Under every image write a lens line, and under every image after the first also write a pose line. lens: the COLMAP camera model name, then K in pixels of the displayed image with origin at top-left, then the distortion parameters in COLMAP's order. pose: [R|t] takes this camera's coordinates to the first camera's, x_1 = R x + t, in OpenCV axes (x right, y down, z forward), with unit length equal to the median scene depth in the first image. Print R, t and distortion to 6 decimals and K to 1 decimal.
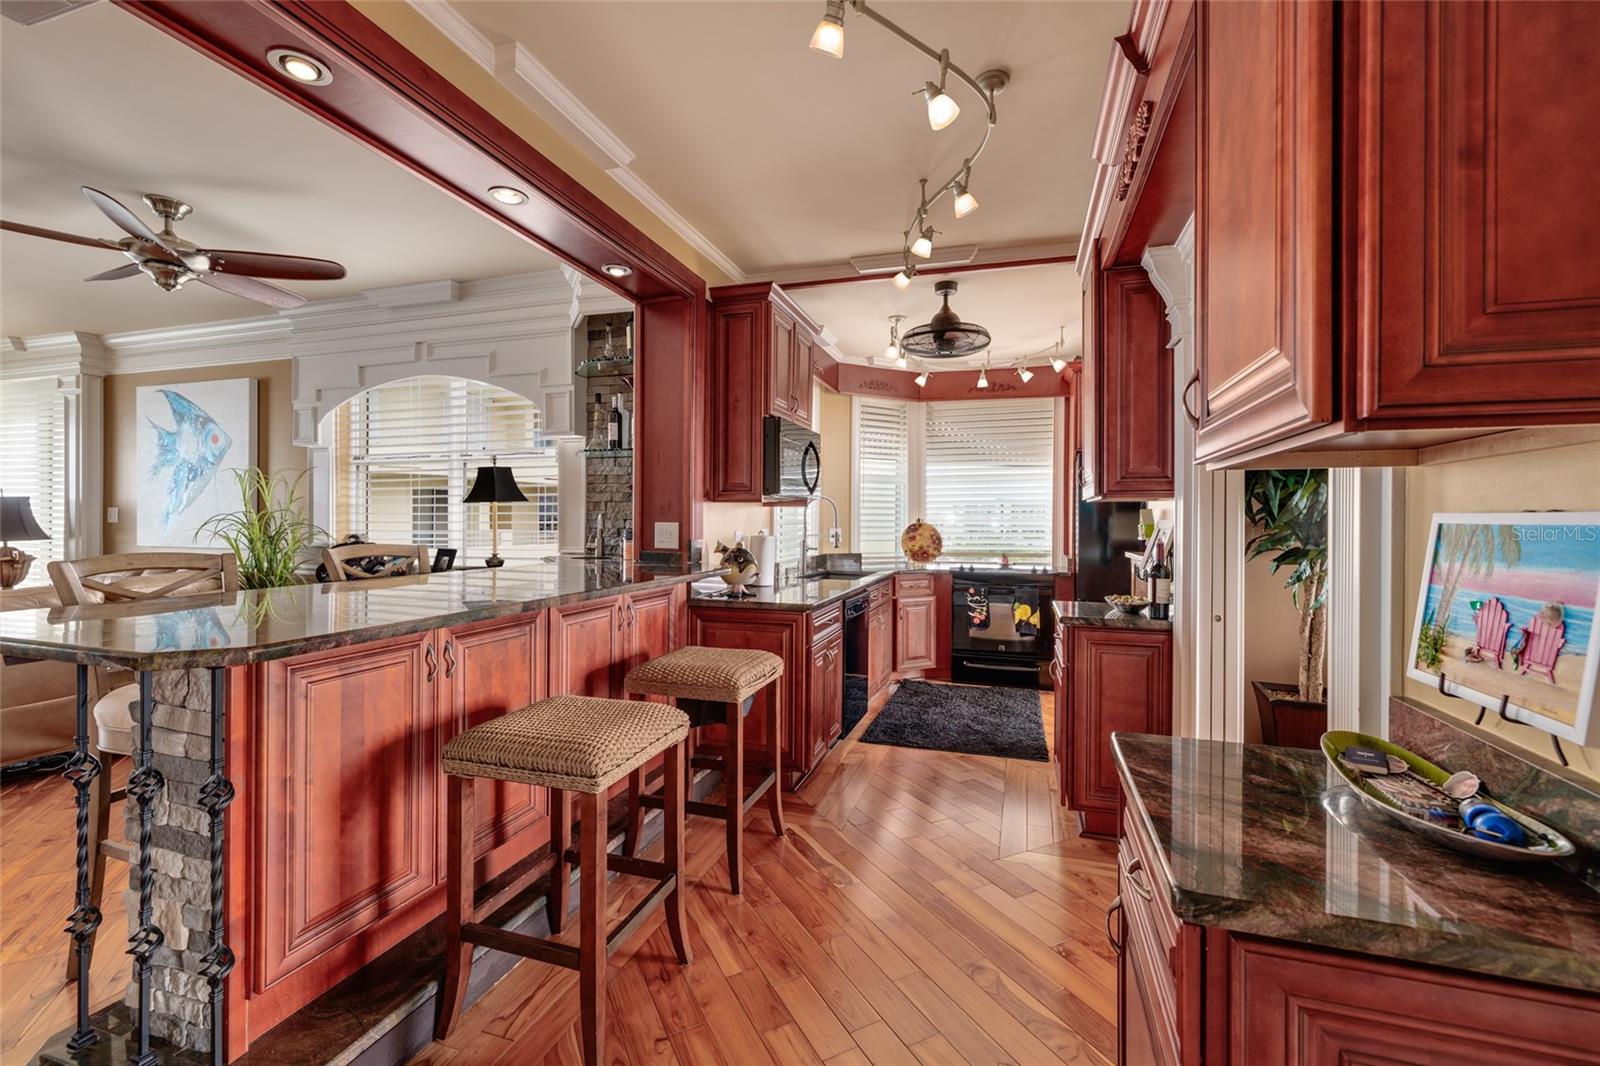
lens RADIAL K [[682.6, 0, 797.4], [0, 682.6, 525.7], [0, 0, 1]] dist [0.007165, -0.001150]
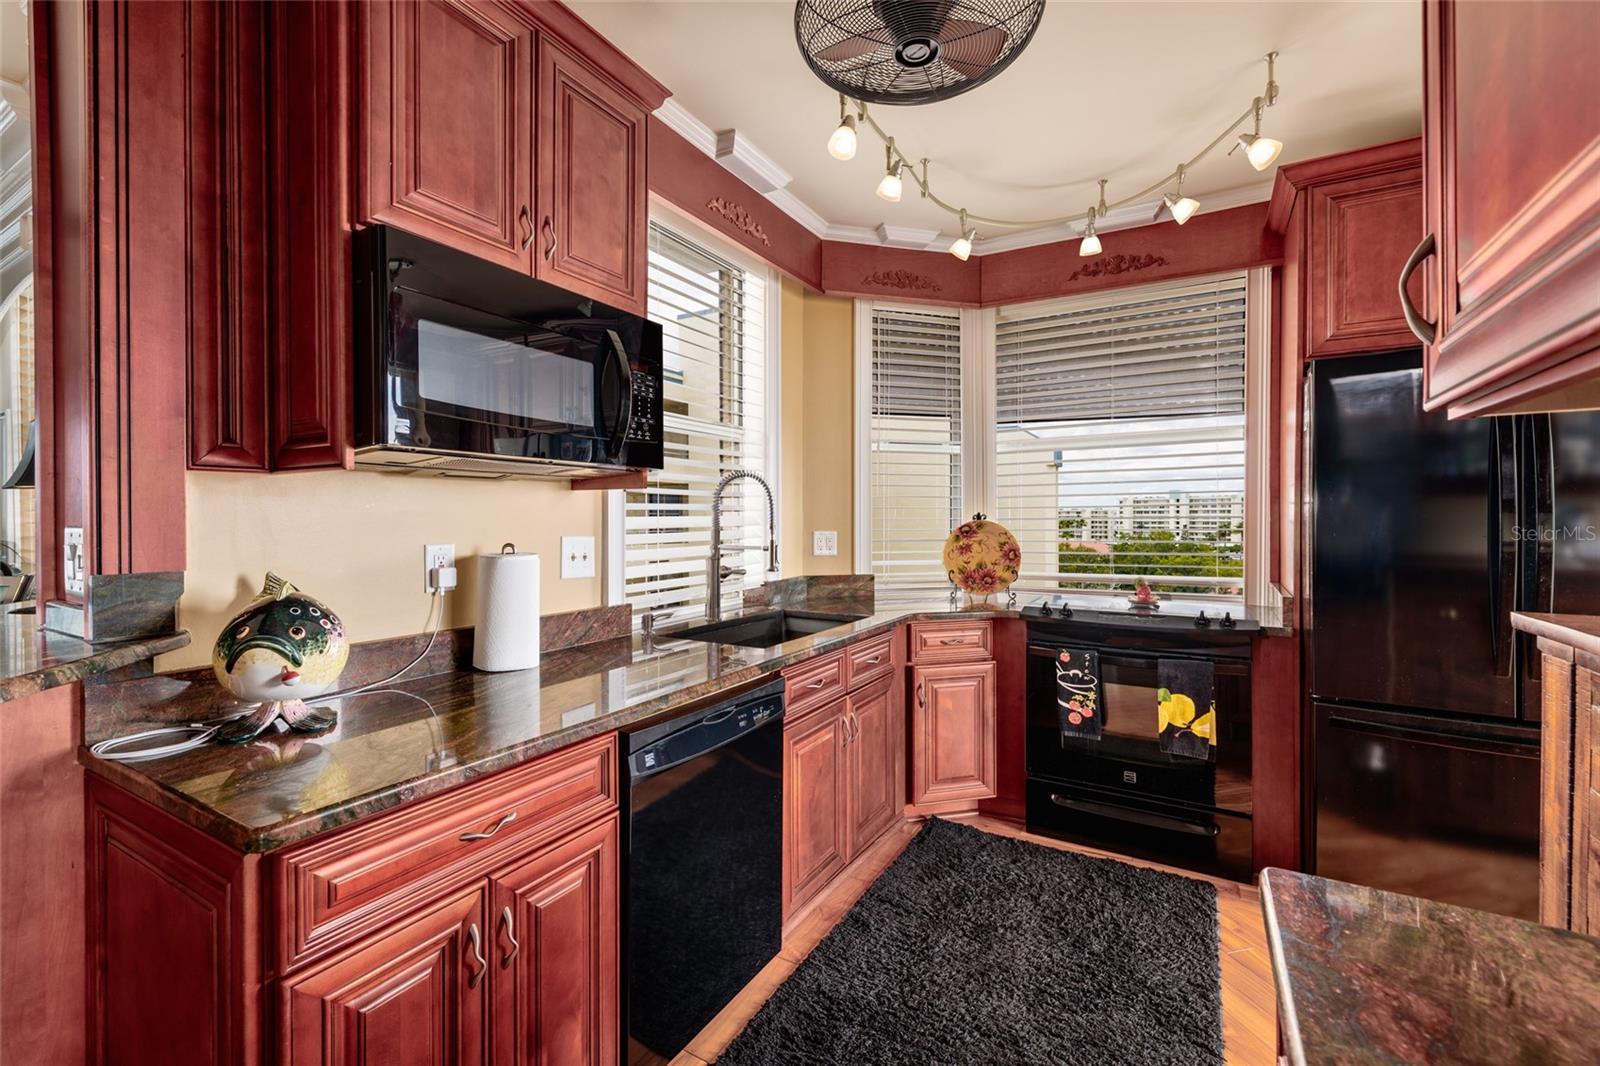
lens RADIAL K [[682.6, 0, 797.4], [0, 682.6, 525.7], [0, 0, 1]] dist [0.007165, -0.001150]
pose [[0.976748, -0.003817, -0.214358, 0.167938], [0.004060, 0.999992, 0.000693, -0.001812], [0.214354, -0.001547, 0.976755, 0.459762]]
